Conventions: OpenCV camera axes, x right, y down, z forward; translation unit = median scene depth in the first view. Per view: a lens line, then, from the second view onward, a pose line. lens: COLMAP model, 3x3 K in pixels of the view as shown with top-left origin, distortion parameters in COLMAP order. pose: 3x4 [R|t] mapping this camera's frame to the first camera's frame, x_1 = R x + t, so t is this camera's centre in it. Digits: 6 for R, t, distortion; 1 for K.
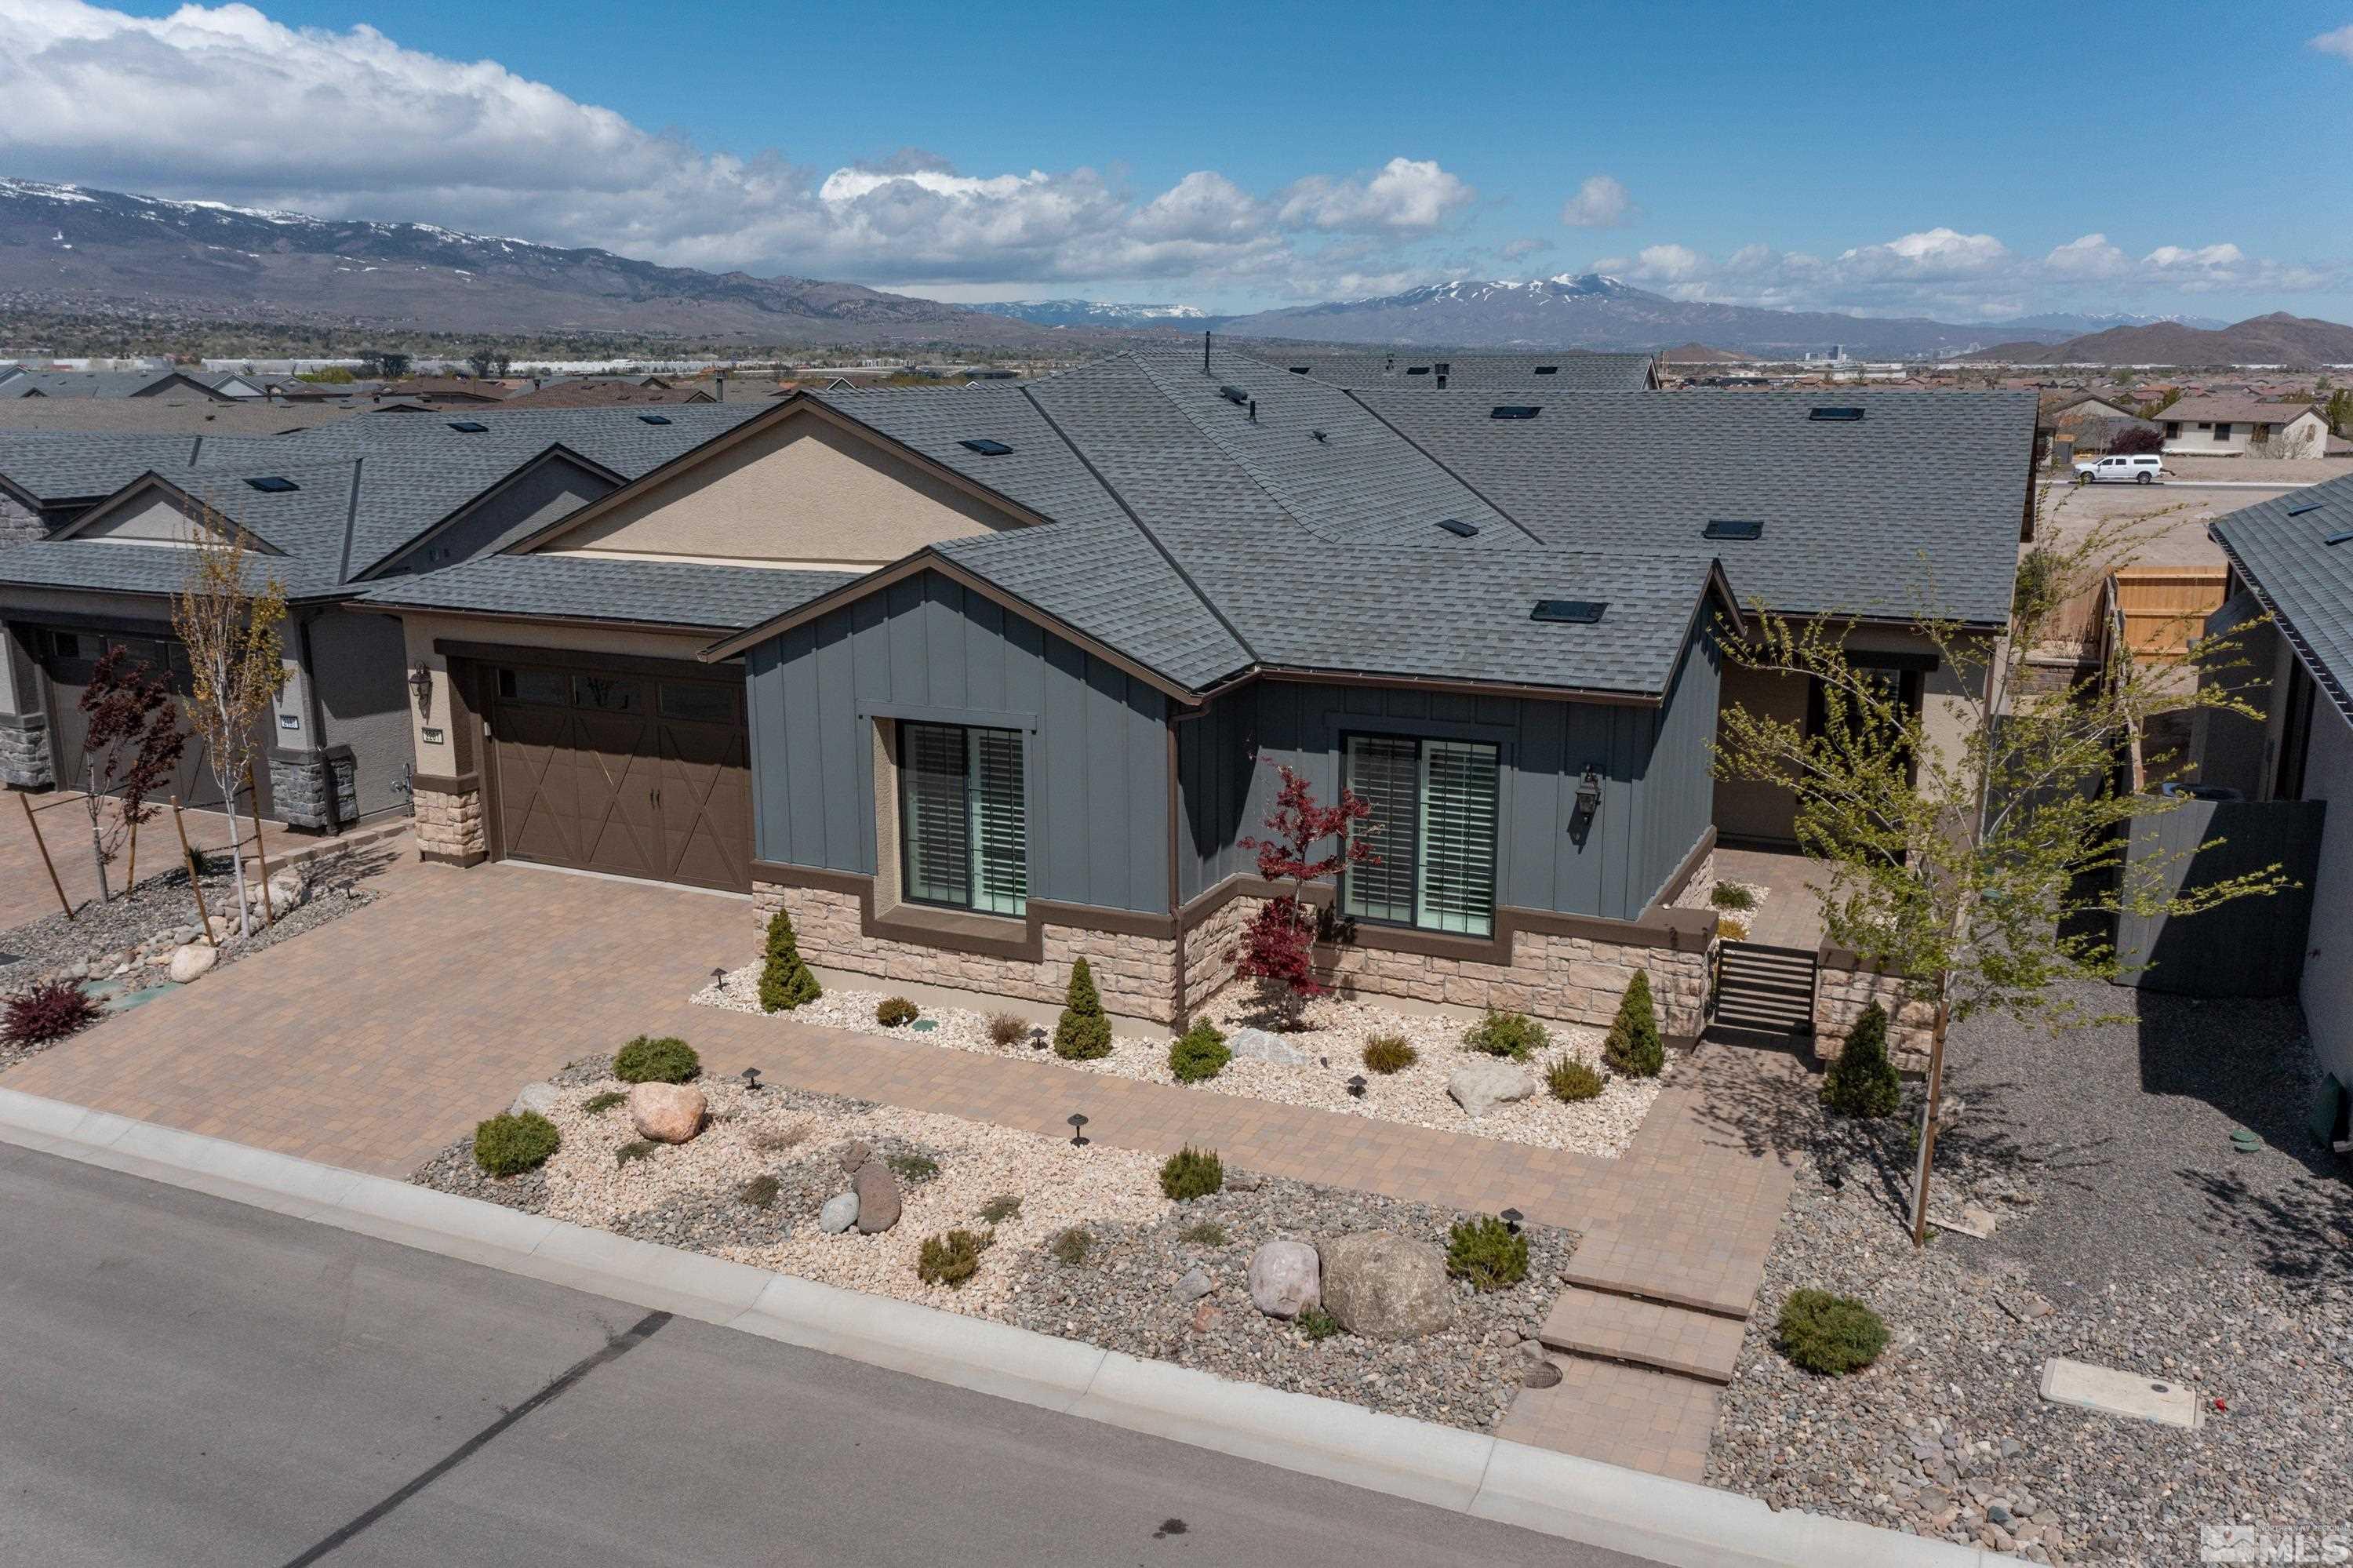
lens RADIAL K [[1843.7, 0, 1176.5], [0, 1843.7, 784.0], [0, 0, 1]] dist [0.000090, 0.003345]
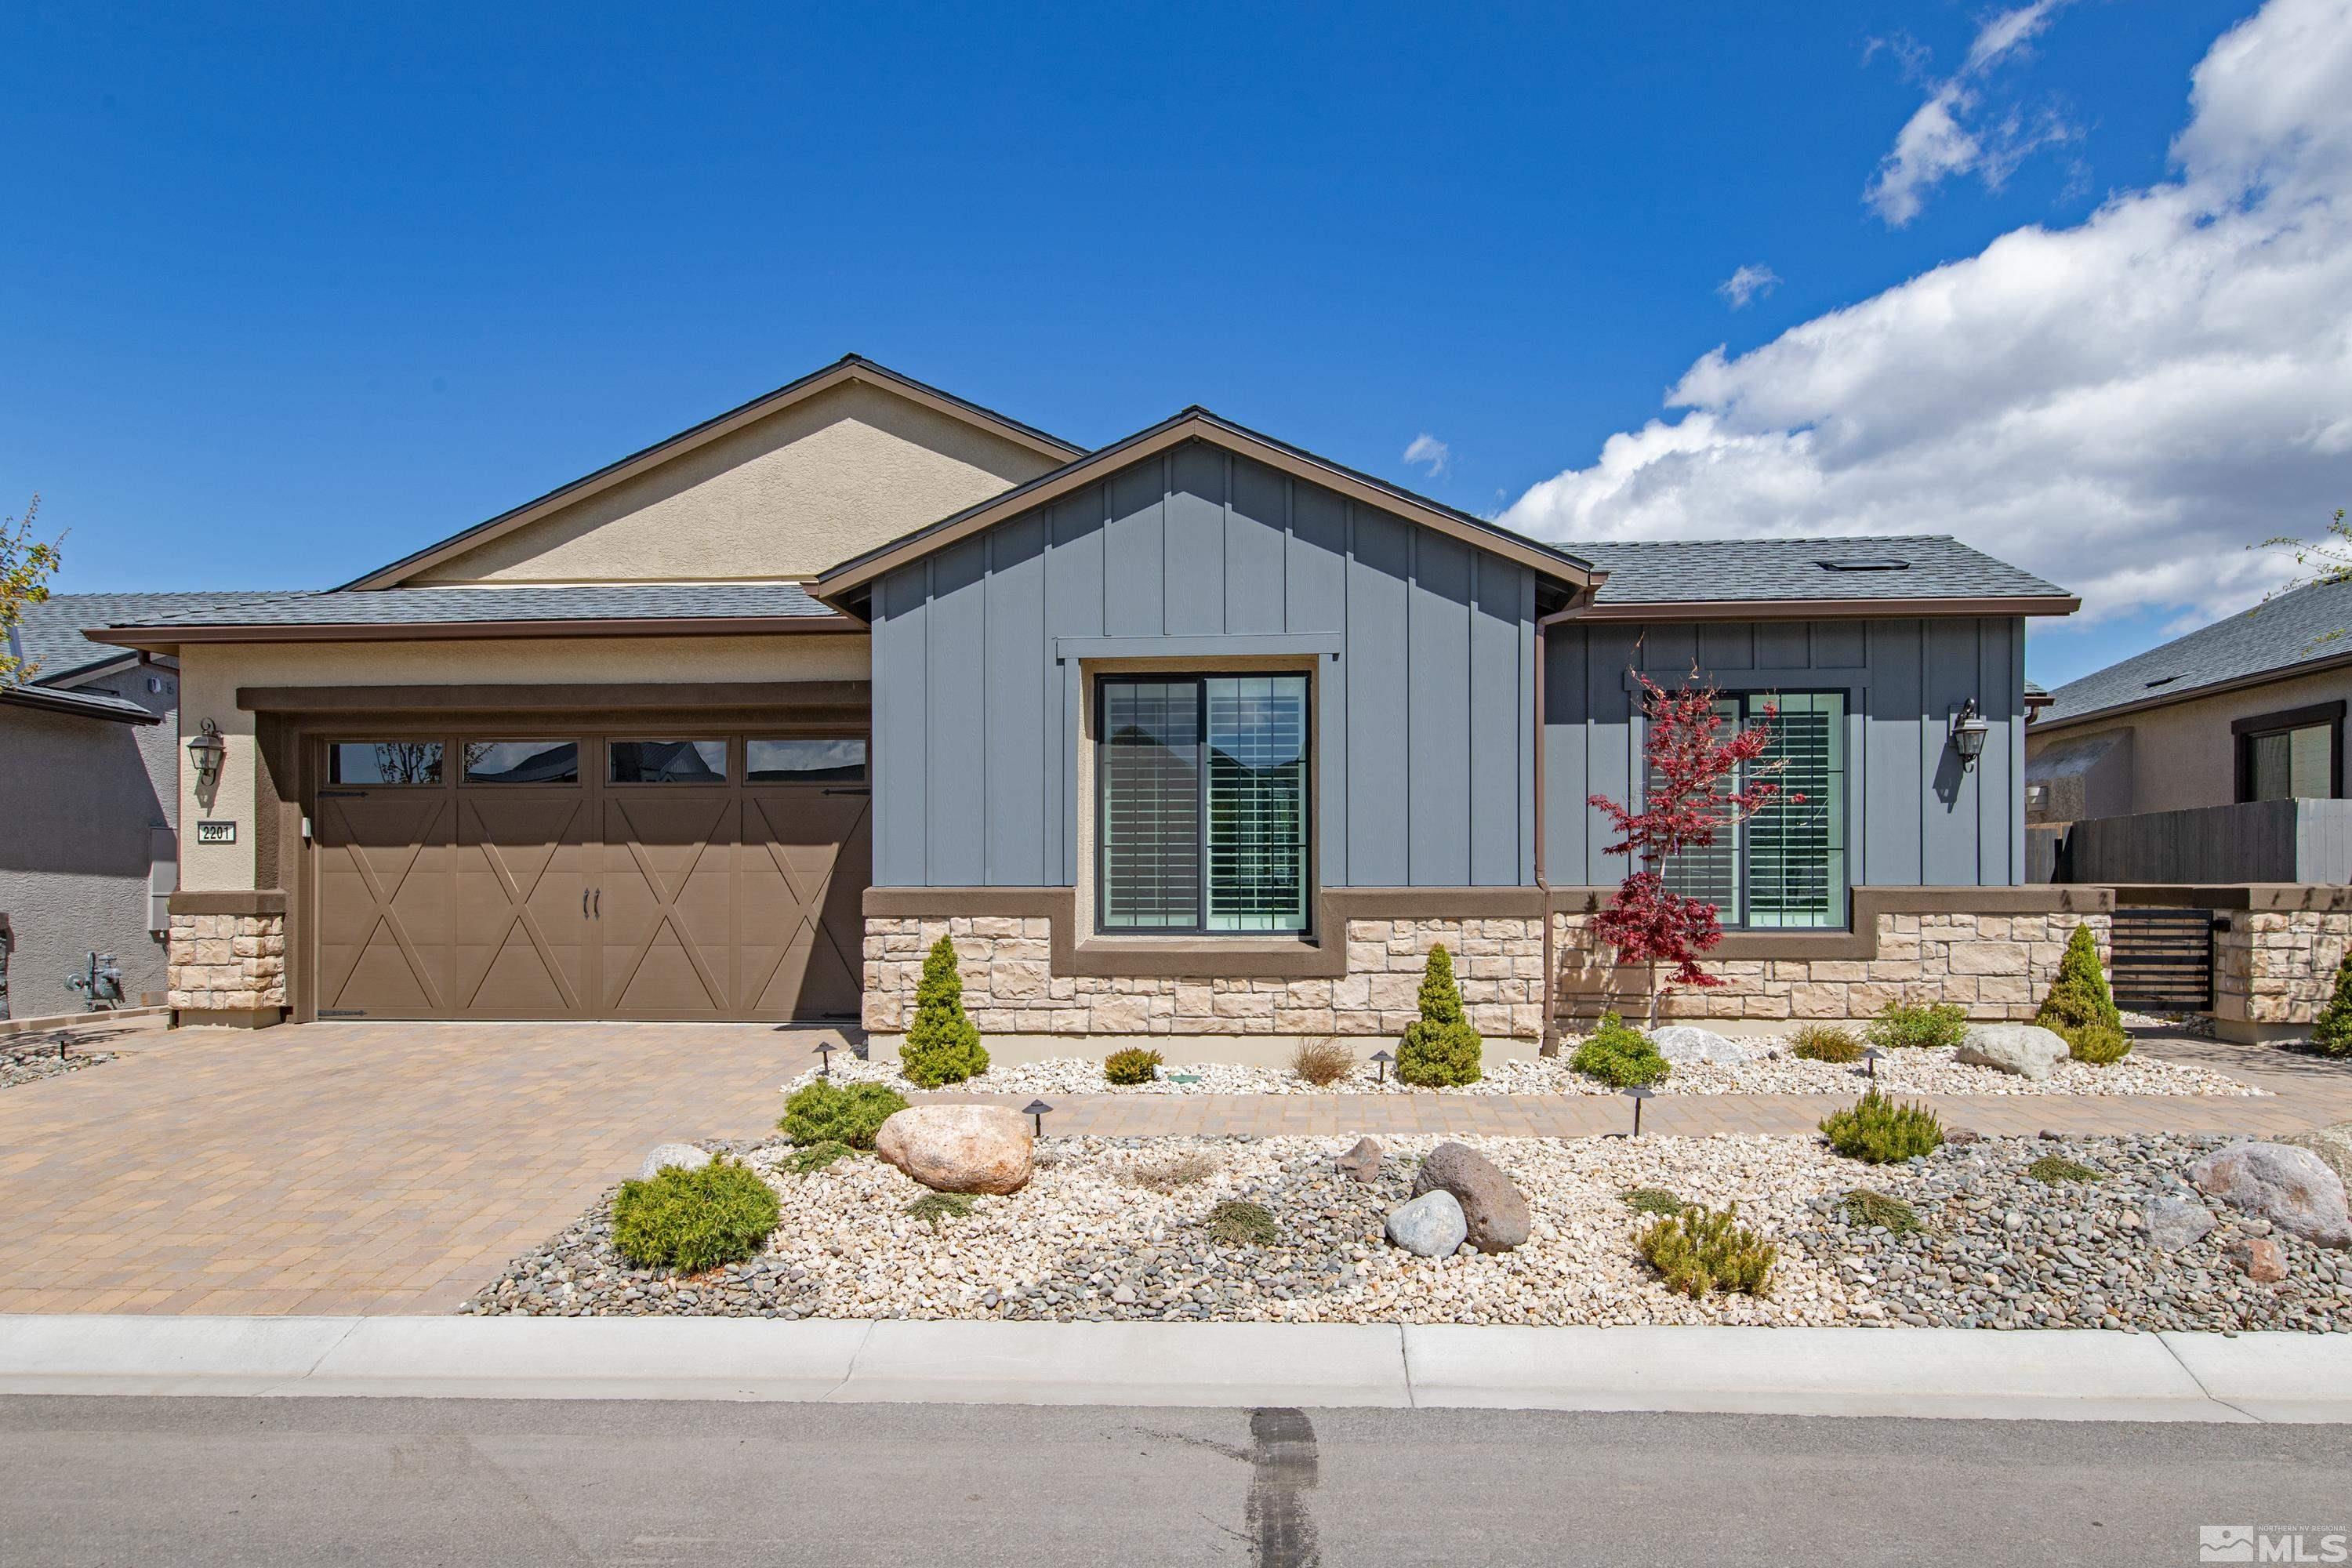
lens RADIAL K [[1467.8, 0, 1186.1], [0, 1467.8, 893.6], [0, 0, 1]] dist [0.020626, -0.001326]
pose [[0.935507, 0.001628, 0.353303, -0.348964], [0.078320, 0.974155, -0.211869, 0.189497], [-0.344517, 0.225876, 0.911202, 0.506375]]
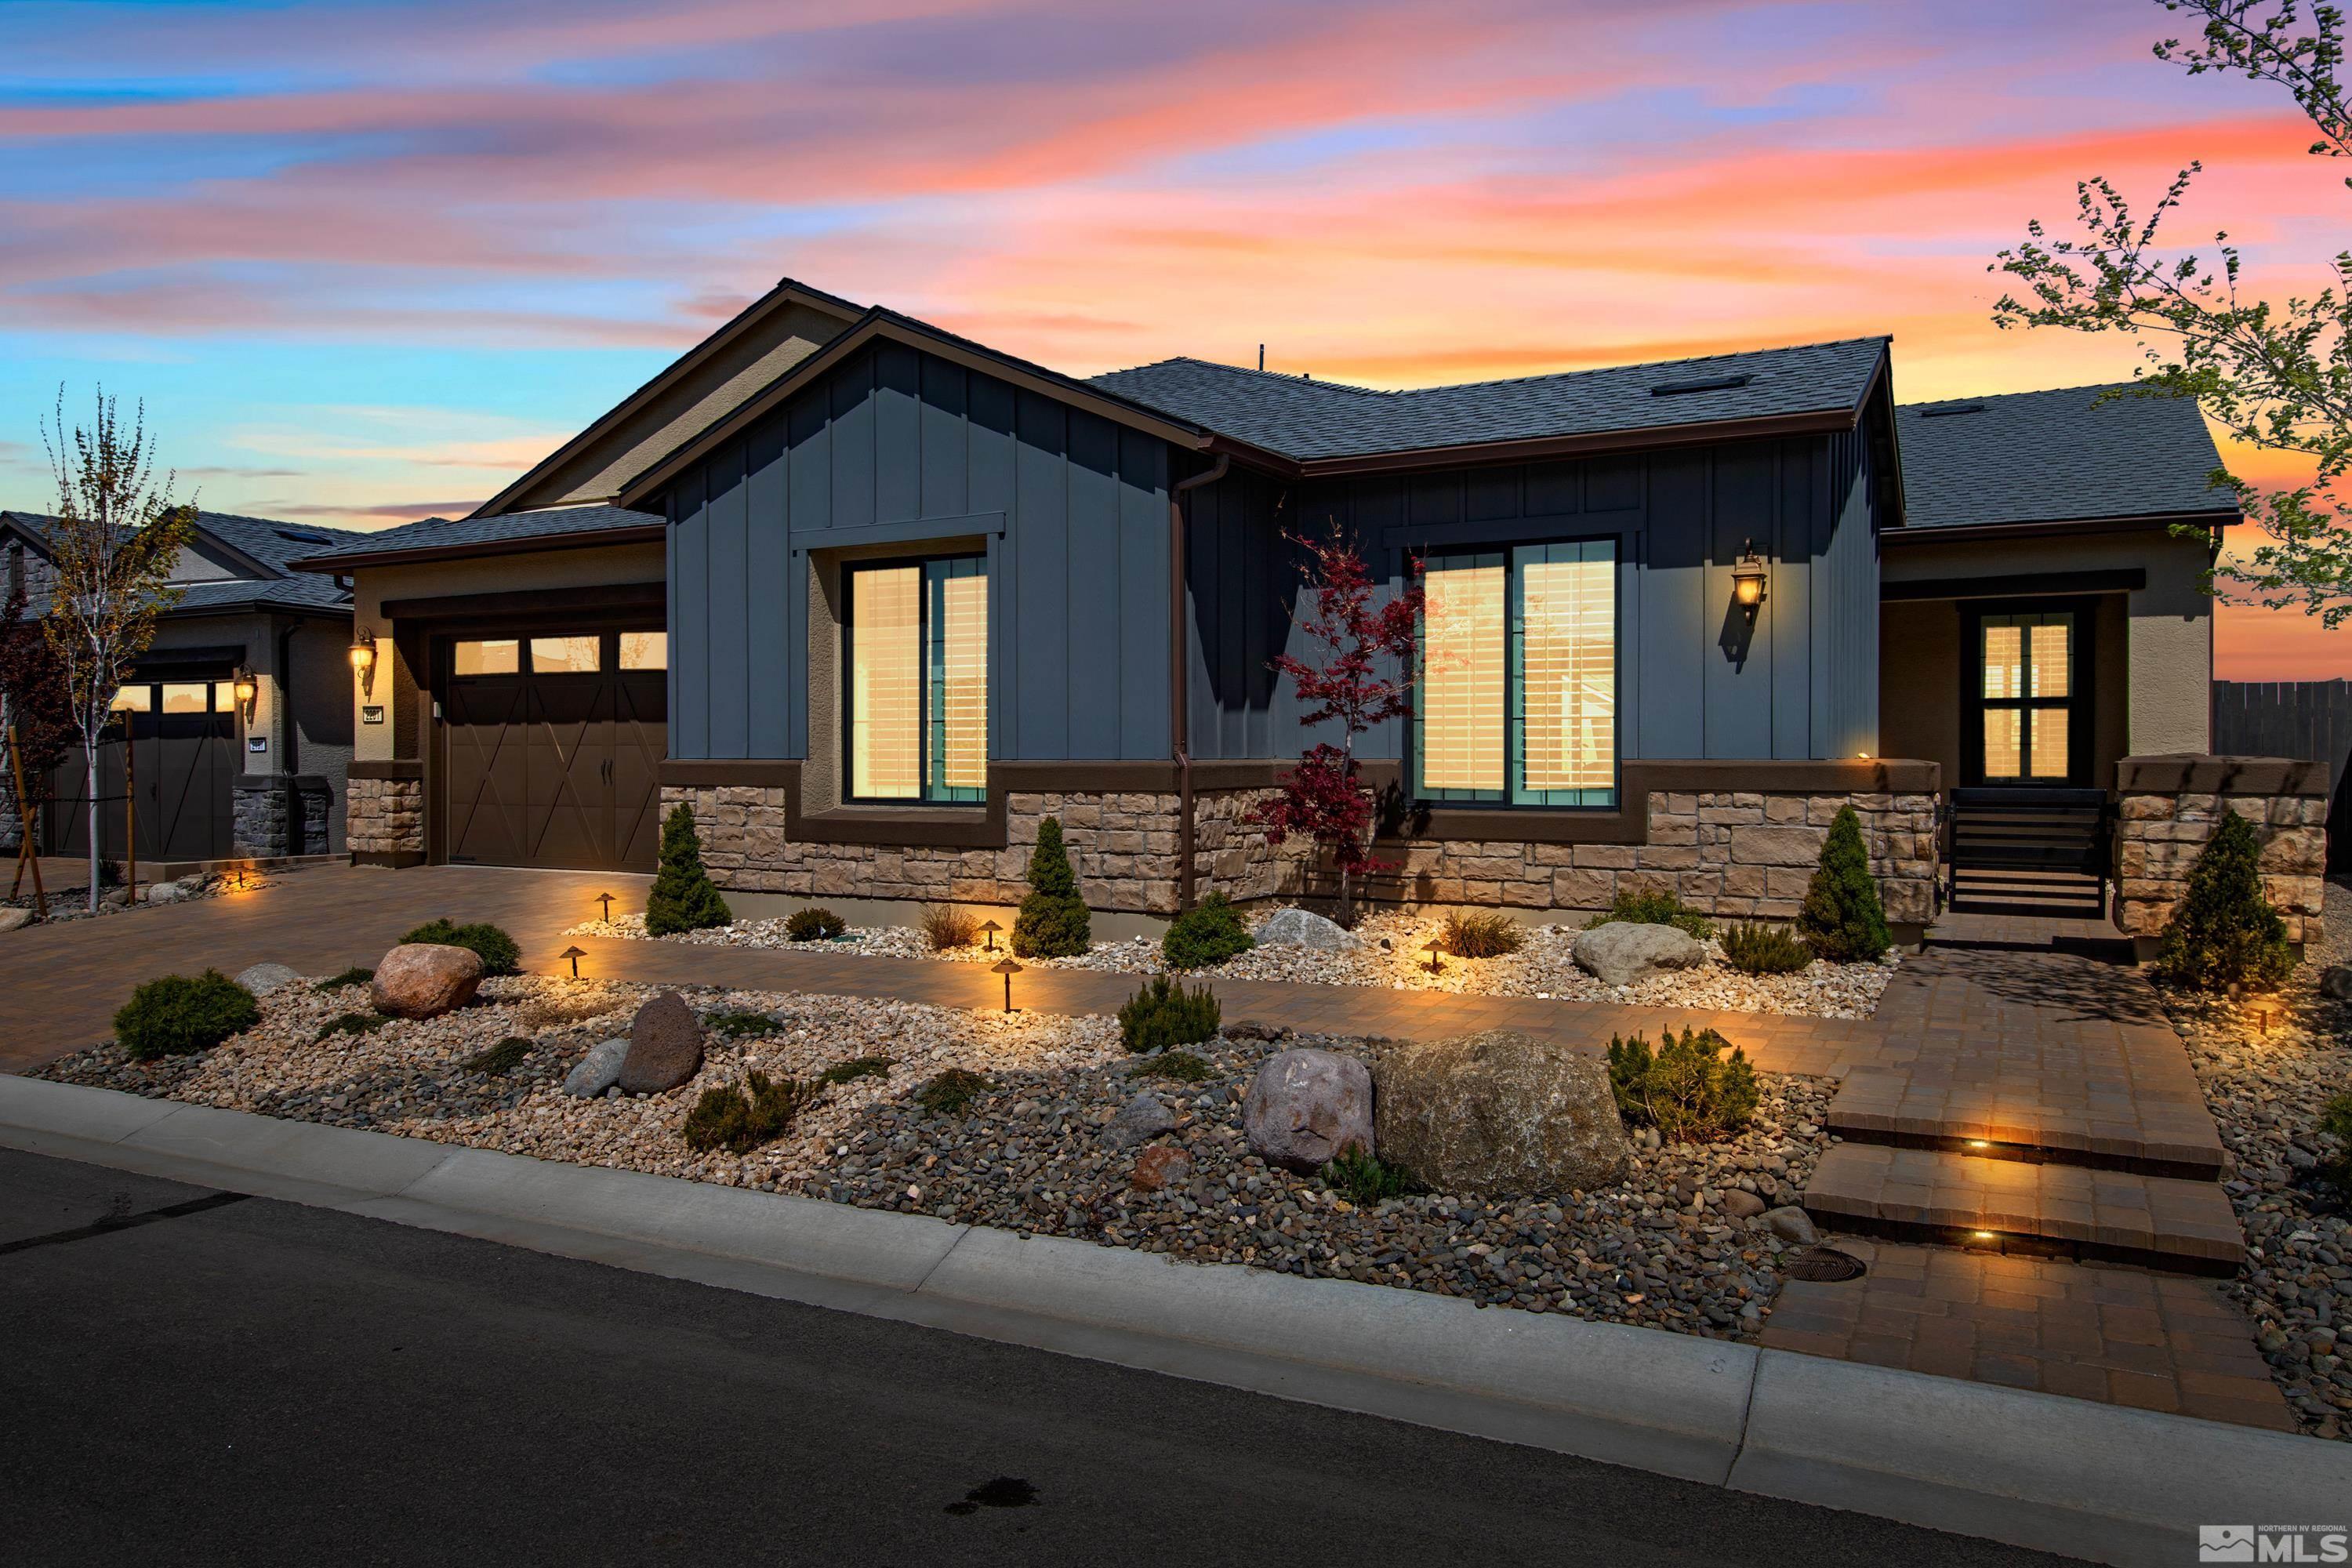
lens RADIAL K [[1525.9, 0, 1208.9], [0, 1525.9, 776.1], [0, 0, 1]] dist [0.022232, 0.001210]
pose [[0.999014, 0.003802, -0.044230, 0.037603], [-0.013177, 0.976819, -0.213660, 0.206680], [0.042392, 0.214032, 0.975906, 0.411525]]
